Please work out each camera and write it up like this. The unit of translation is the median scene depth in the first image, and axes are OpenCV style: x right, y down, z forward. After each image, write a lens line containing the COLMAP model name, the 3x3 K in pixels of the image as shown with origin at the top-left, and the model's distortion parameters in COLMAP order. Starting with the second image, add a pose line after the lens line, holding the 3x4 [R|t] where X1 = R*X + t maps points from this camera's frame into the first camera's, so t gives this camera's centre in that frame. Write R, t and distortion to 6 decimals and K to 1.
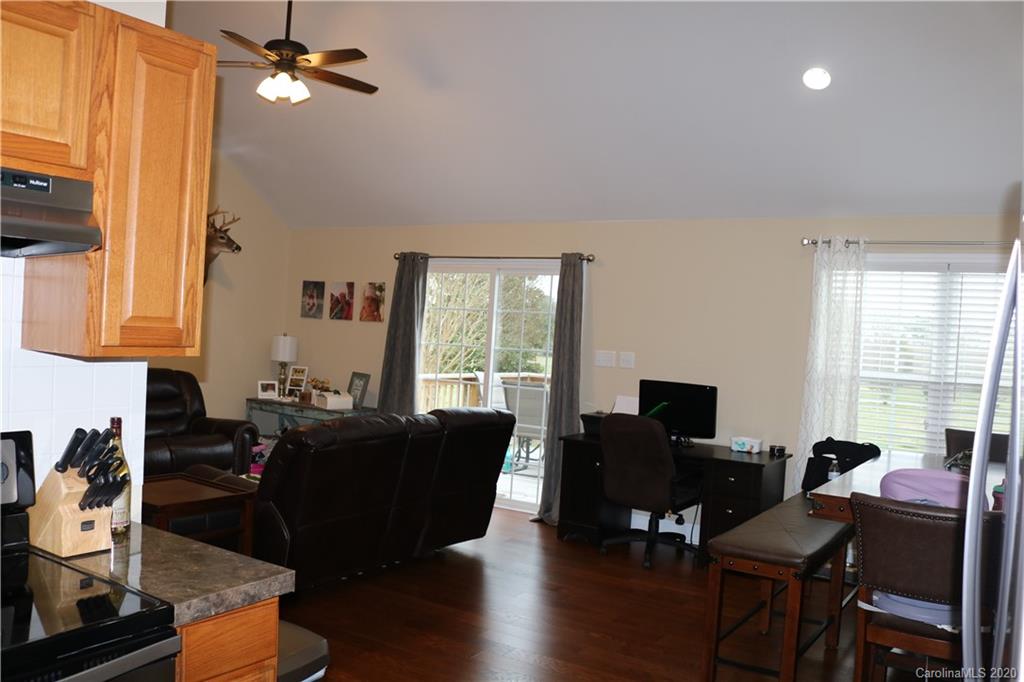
lens RADIAL K [[848.2, 0, 513.7], [0, 848.2, 337.8], [0, 0, 1]] dist [-0.146105, 0.102818]
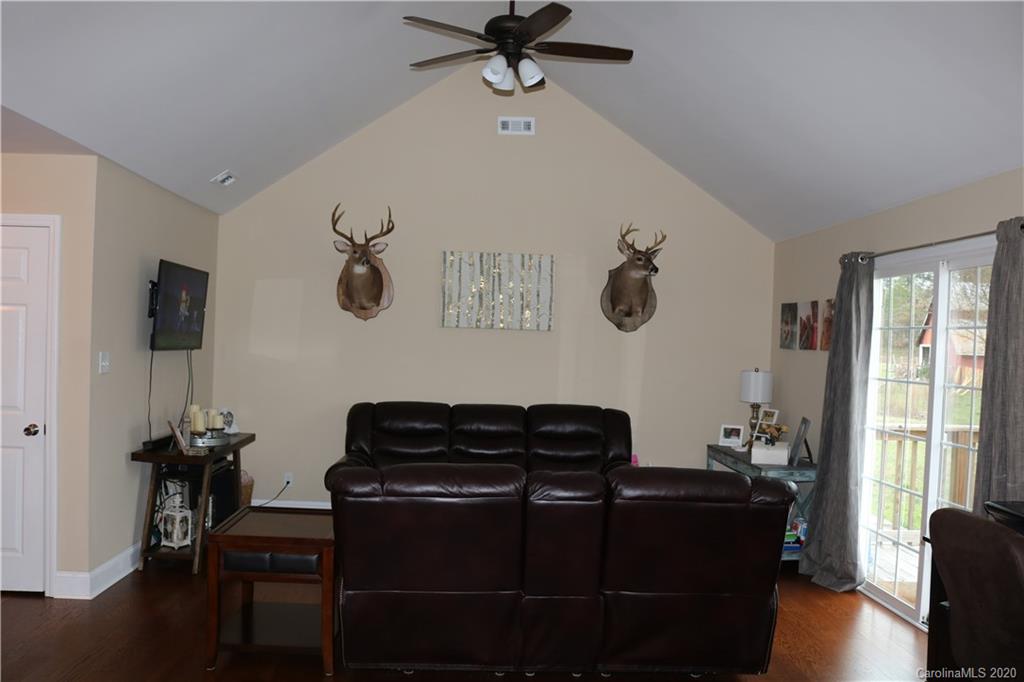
lens RADIAL K [[848.2, 0, 507.2], [0, 848.2, 339.9], [0, 0, 1]] dist [-0.146105, 0.102818]
pose [[0.576769, -0.036809, -0.816077, 0.361784], [-0.008035, 0.998680, -0.050724, 0.014604], [0.816868, 0.035813, 0.575712, 0.452830]]
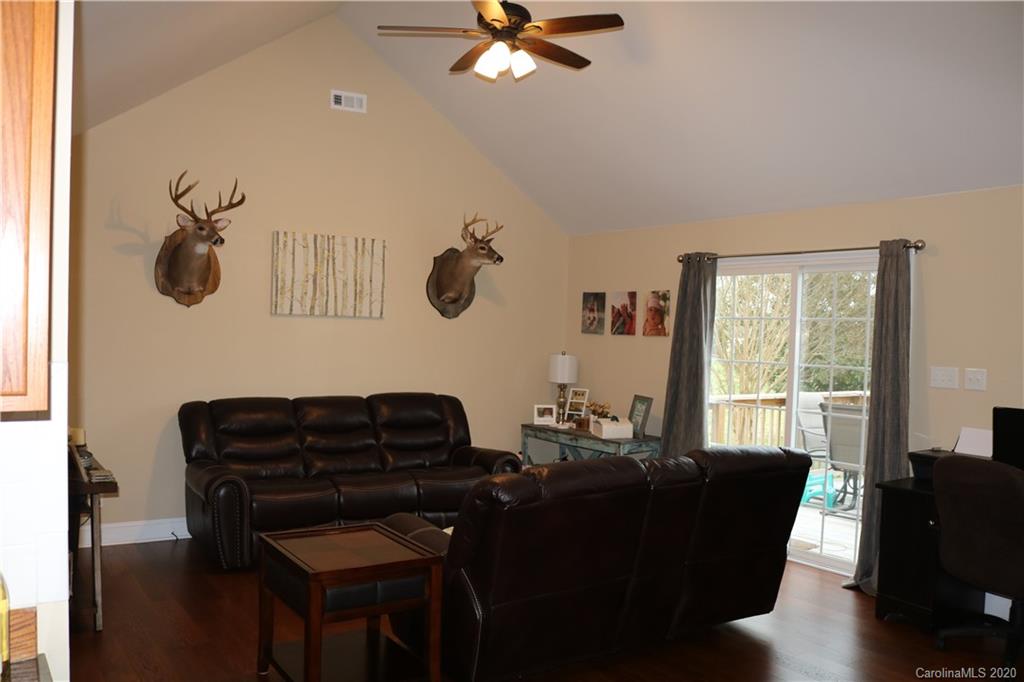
lens RADIAL K [[848.2, 0, 511.5], [0, 848.2, 344.0], [0, 0, 1]] dist [-0.146105, 0.102818]
pose [[0.918086, -0.024161, -0.395643, 0.049679], [0.020521, 0.999699, -0.013428, -0.003553], [0.395849, 0.004209, 0.918306, 0.201901]]
